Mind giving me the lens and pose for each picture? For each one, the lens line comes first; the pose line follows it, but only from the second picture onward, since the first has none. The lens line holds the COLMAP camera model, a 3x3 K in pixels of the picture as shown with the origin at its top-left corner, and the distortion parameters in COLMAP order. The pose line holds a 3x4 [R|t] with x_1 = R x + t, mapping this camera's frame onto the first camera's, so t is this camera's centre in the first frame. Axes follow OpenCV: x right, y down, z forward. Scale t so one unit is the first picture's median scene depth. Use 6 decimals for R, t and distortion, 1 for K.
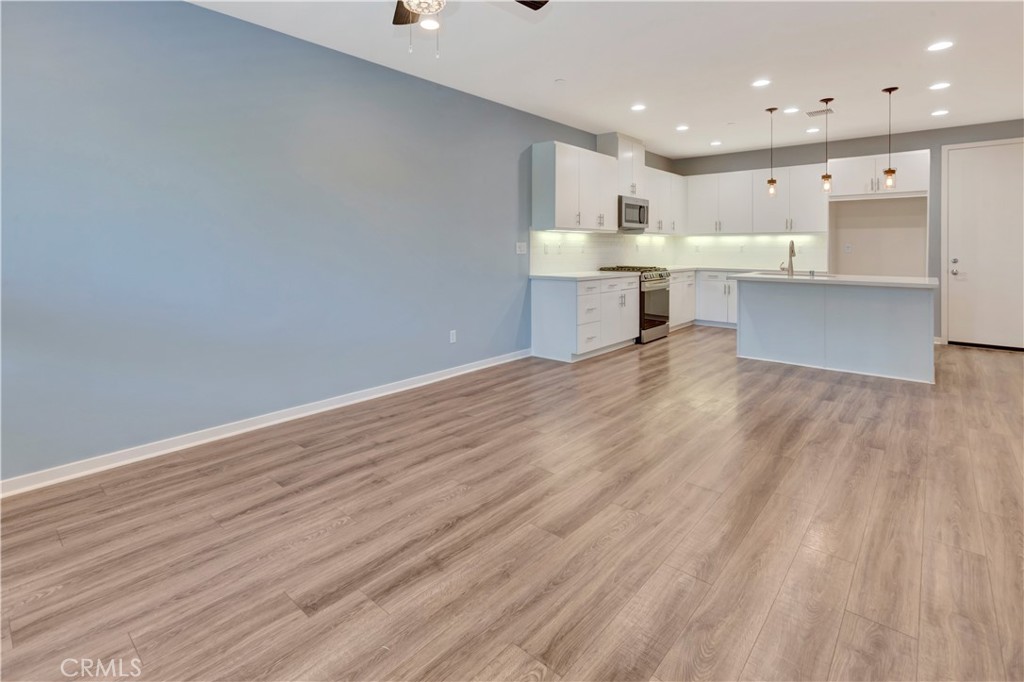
lens RADIAL K [[496.0, 0, 510.4], [0, 496.0, 251.9], [0, 0, 1]] dist [-0.018630, 0.014222]
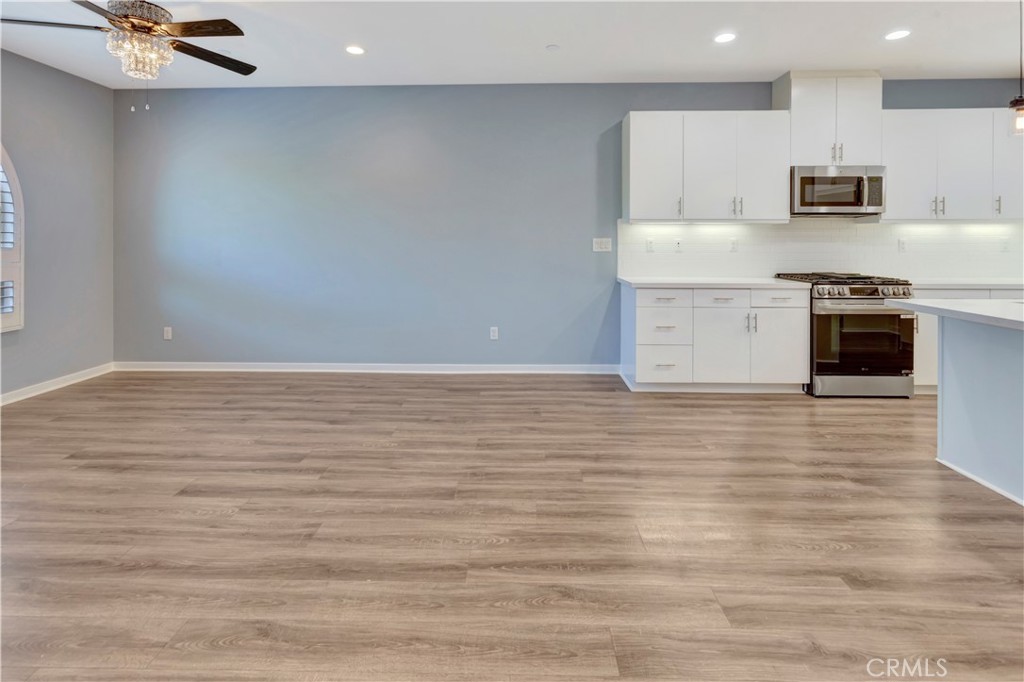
lens RADIAL K [[496.0, 0, 510.4], [0, 496.0, 251.9], [0, 0, 1]] dist [-0.018630, 0.014222]
pose [[0.631652, 0.020284, -0.774986, 0.539914], [-0.006419, 0.999760, 0.020935, -0.011374], [0.775225, -0.008249, 0.631631, 0.315432]]
